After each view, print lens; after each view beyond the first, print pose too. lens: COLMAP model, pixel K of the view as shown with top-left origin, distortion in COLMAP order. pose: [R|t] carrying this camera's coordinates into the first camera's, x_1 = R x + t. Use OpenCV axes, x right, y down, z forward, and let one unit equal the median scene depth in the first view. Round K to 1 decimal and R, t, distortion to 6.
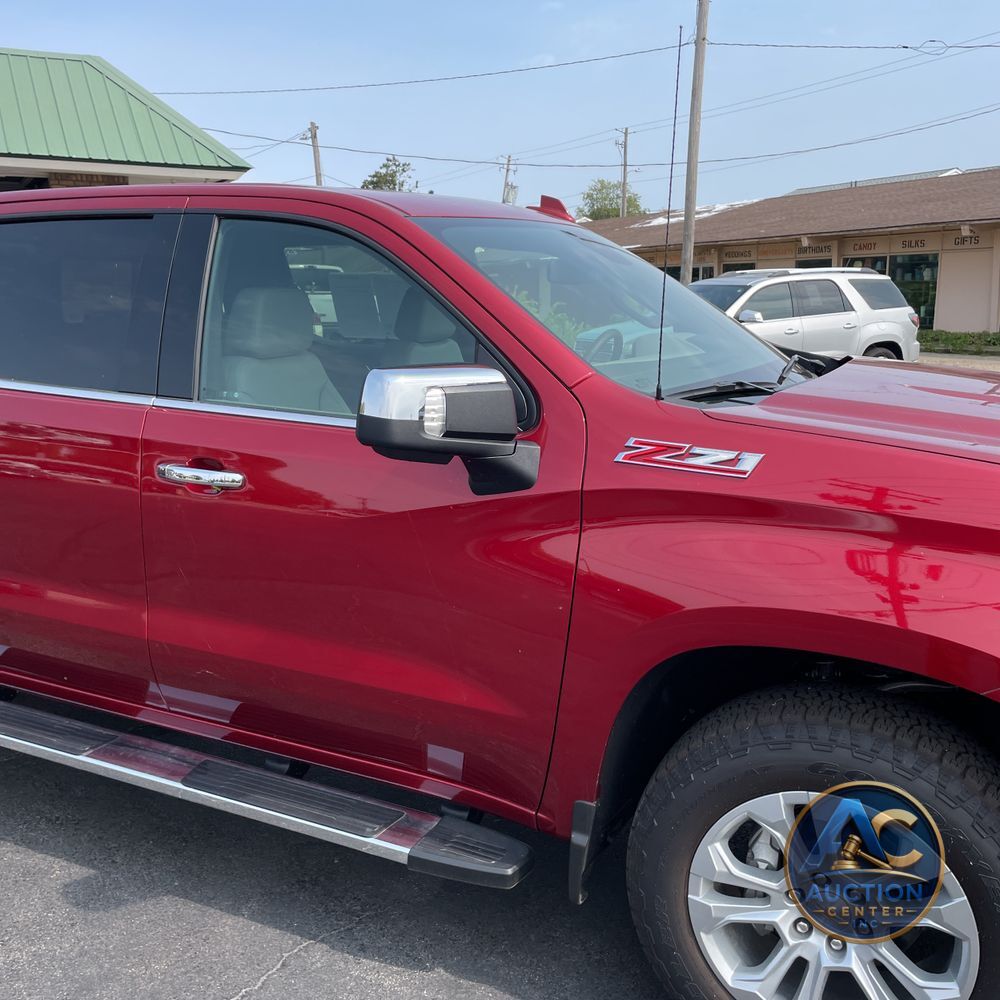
lens RADIAL K [[1000.4, 0, 496.8], [0, 1000.4, 497.3], [0, 0, 1]] dist [0.087711, -0.129032]
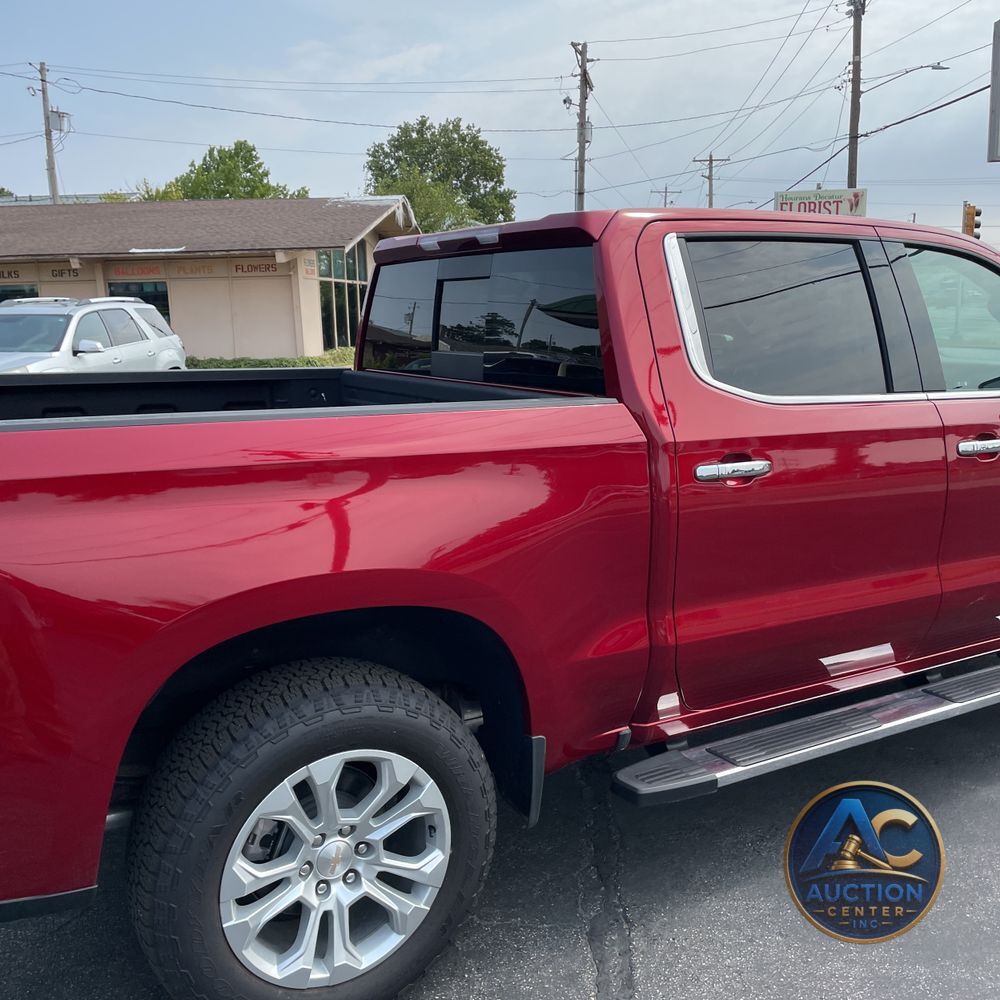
lens RADIAL K [[1007.1, 0, 486.2], [0, 1007.1, 502.6], [0, 0, 1]] dist [0.095451, -0.149707]
pose [[0.558921, -0.161986, 0.813245, -1.530931], [0.184475, 0.980447, 0.068506, -0.139634], [-0.808440, 0.111734, 0.577875, 0.685674]]
